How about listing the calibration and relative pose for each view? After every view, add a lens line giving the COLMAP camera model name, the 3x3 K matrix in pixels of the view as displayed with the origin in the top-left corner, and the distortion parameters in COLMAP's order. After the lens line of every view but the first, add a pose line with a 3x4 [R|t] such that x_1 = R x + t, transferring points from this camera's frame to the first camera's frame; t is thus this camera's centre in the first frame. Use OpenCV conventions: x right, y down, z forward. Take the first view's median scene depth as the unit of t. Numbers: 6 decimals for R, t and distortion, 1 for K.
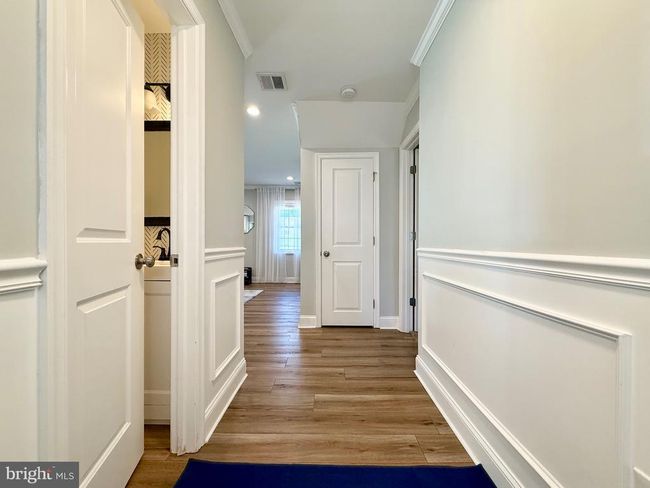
lens RADIAL K [[264.7, 0, 325.4], [0, 264.7, 239.2], [0, 0, 1]] dist [-0.001142, -0.000113]
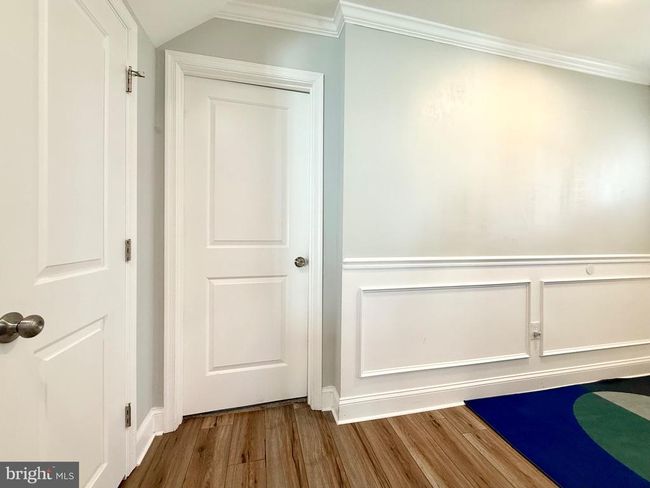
lens RADIAL K [[264.7, 0, 325.4], [0, 264.7, 239.2], [0, 0, 1]] dist [-0.001142, -0.000113]
pose [[-0.232109, -0.005945, 0.972672, -0.458538], [-0.010850, 0.999935, 0.003522, -0.029903], [-0.972629, -0.009736, -0.232158, 1.467528]]
